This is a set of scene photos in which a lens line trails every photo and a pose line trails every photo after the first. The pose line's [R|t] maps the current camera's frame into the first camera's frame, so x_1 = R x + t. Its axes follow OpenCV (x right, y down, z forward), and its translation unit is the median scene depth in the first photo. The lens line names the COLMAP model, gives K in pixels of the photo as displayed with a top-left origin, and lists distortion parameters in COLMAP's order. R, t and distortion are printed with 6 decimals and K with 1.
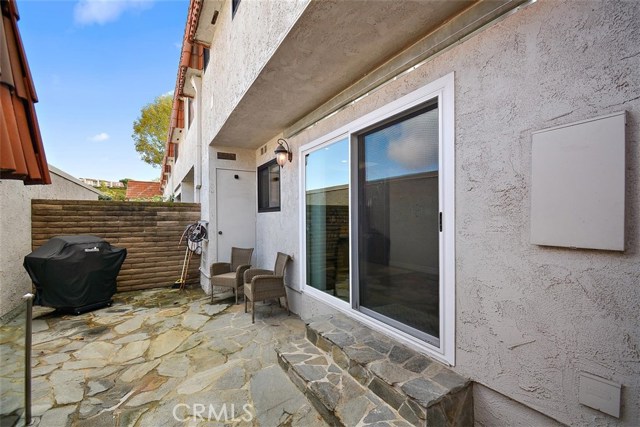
lens RADIAL K [[286.1, 0, 322.1], [0, 286.1, 216.9], [0, 0, 1]] dist [-0.002576, -0.001313]
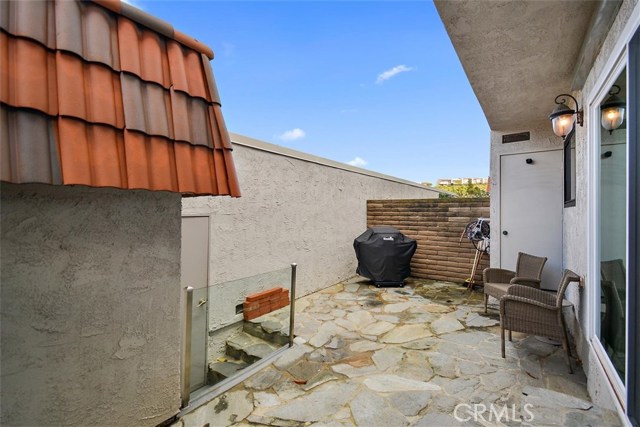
lens RADIAL K [[279.7, 0, 324.2], [0, 279.7, 209.8], [0, 0, 1]] dist [0.001085, -0.000049]
pose [[0.400781, -0.002774, -0.916170, 0.214585], [0.000228, 0.999996, -0.002929, -0.009720], [0.916174, 0.000965, 0.400780, 0.244042]]
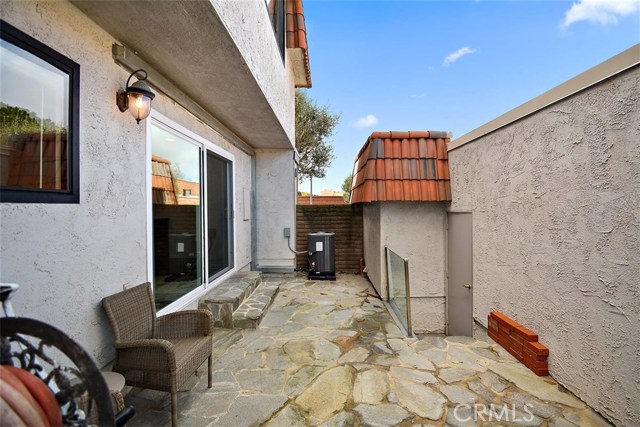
lens RADIAL K [[279.7, 0, 324.2], [0, 279.7, 209.8], [0, 0, 1]] dist [0.001085, -0.000049]
pose [[-0.854101, 0.006006, 0.520073, -0.686207], [0.009038, 0.999954, 0.003295, -0.010164], [-0.520029, 0.007515, -0.854115, 1.231607]]
